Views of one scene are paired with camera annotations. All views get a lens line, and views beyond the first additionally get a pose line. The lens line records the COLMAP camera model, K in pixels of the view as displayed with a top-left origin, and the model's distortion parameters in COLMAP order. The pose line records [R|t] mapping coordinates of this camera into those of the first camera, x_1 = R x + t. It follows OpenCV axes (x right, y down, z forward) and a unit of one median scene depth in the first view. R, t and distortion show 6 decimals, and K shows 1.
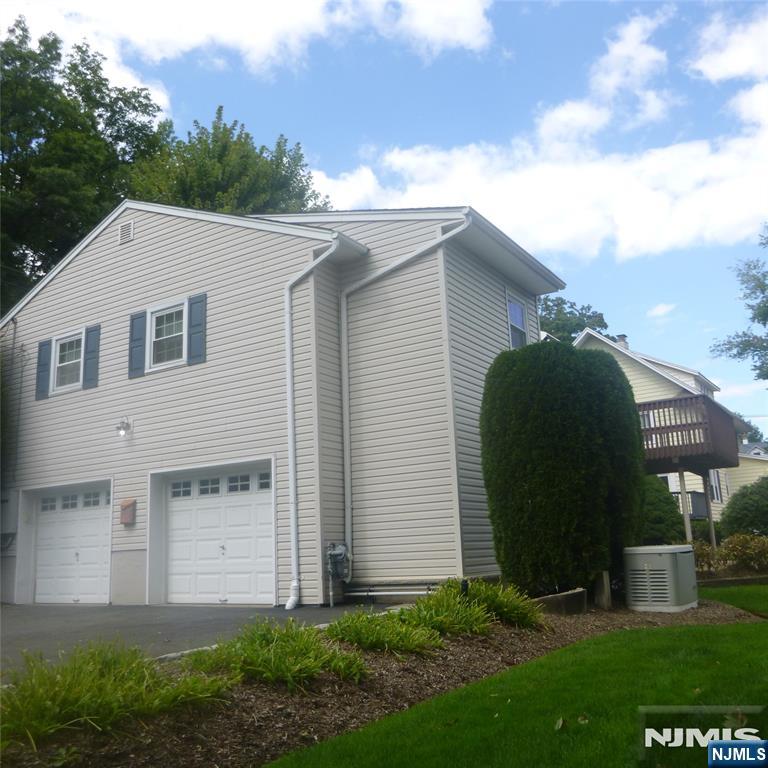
lens RADIAL K [[761.8, 0, 384.0], [0, 761.8, 384.0], [0, 0, 1]] dist [-0.031222, 0.004661]
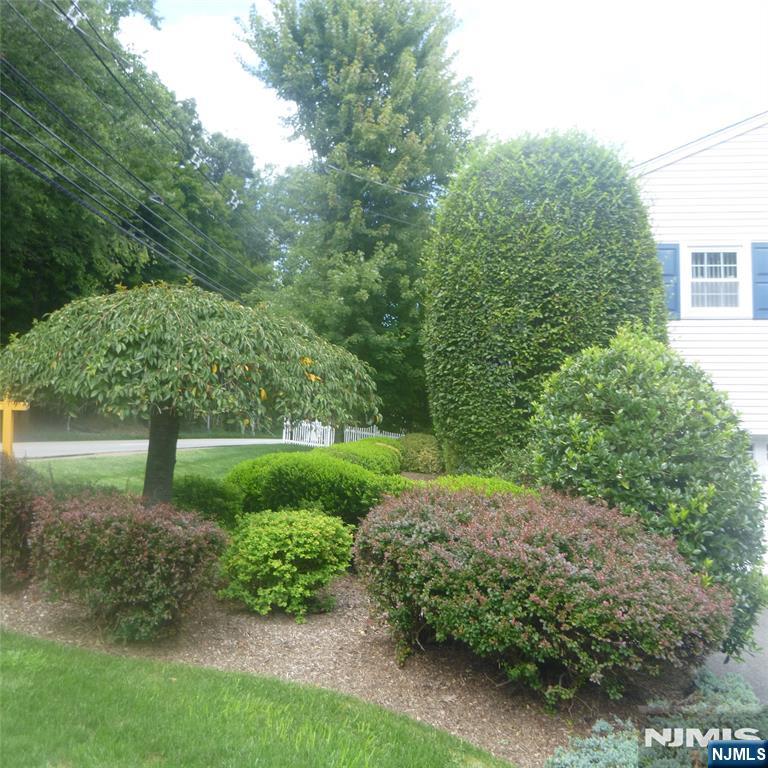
lens RADIAL K [[761.8, 0, 384.0], [0, 761.8, 384.0], [0, 0, 1]] dist [-0.031222, 0.004661]
pose [[0.897607, 0.085673, 0.432391, -2.801074], [-0.144131, 0.984055, 0.104225, 0.123594], [-0.416567, -0.155874, 0.895642, 1.090541]]
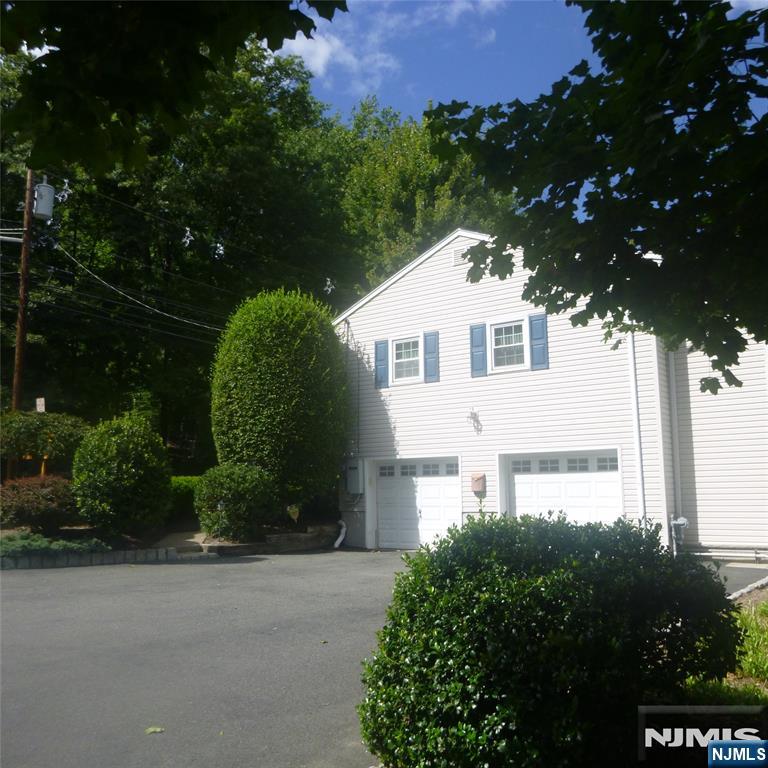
lens RADIAL K [[761.8, 0, 384.0], [0, 761.8, 384.0], [0, 0, 1]] dist [-0.031222, 0.004661]
pose [[0.994929, 0.015489, -0.099378, -0.863989], [-0.007447, 0.996704, 0.080786, -0.235116], [0.100301, -0.079636, 0.991765, -0.653415]]
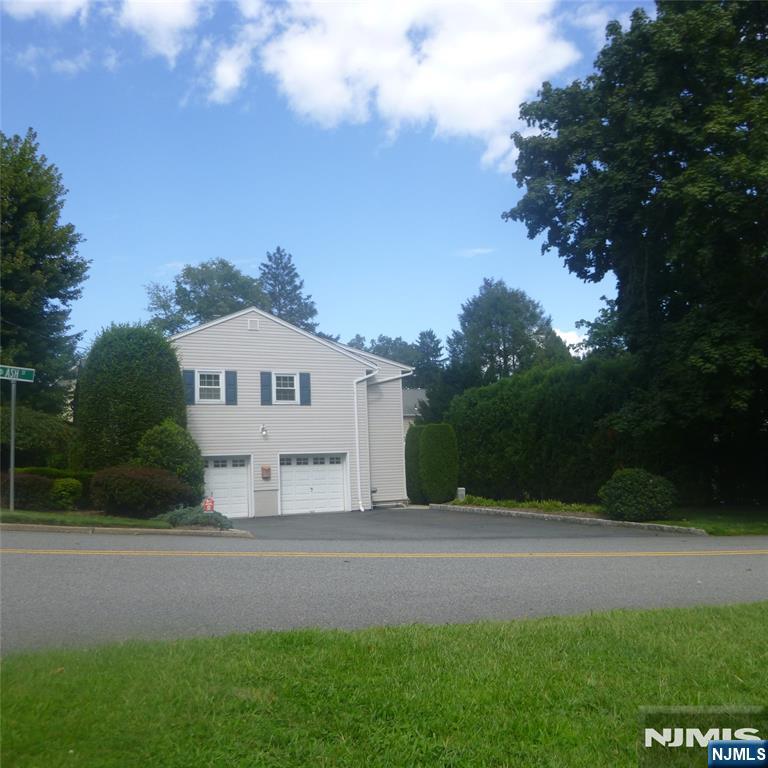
lens RADIAL K [[761.8, 0, 384.0], [0, 761.8, 384.0], [0, 0, 1]] dist [-0.031222, 0.004661]
pose [[0.523391, 0.123358, 0.843116, -4.521109], [-0.168961, 0.984843, -0.039207, -0.089564], [-0.835173, -0.121933, 0.536300, -0.809861]]
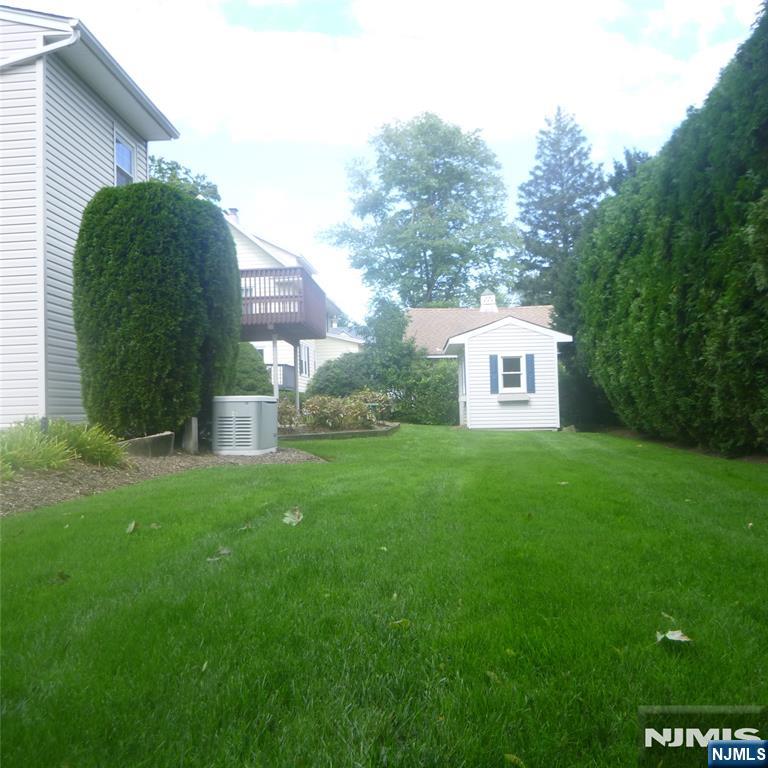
lens RADIAL K [[761.8, 0, 384.0], [0, 761.8, 384.0], [0, 0, 1]] dist [-0.031222, 0.004661]
pose [[0.870857, 0.035614, 0.490244, 0.007011], [-0.114818, 0.984518, 0.132440, 0.028870], [-0.477938, -0.171625, 0.861464, -0.003151]]
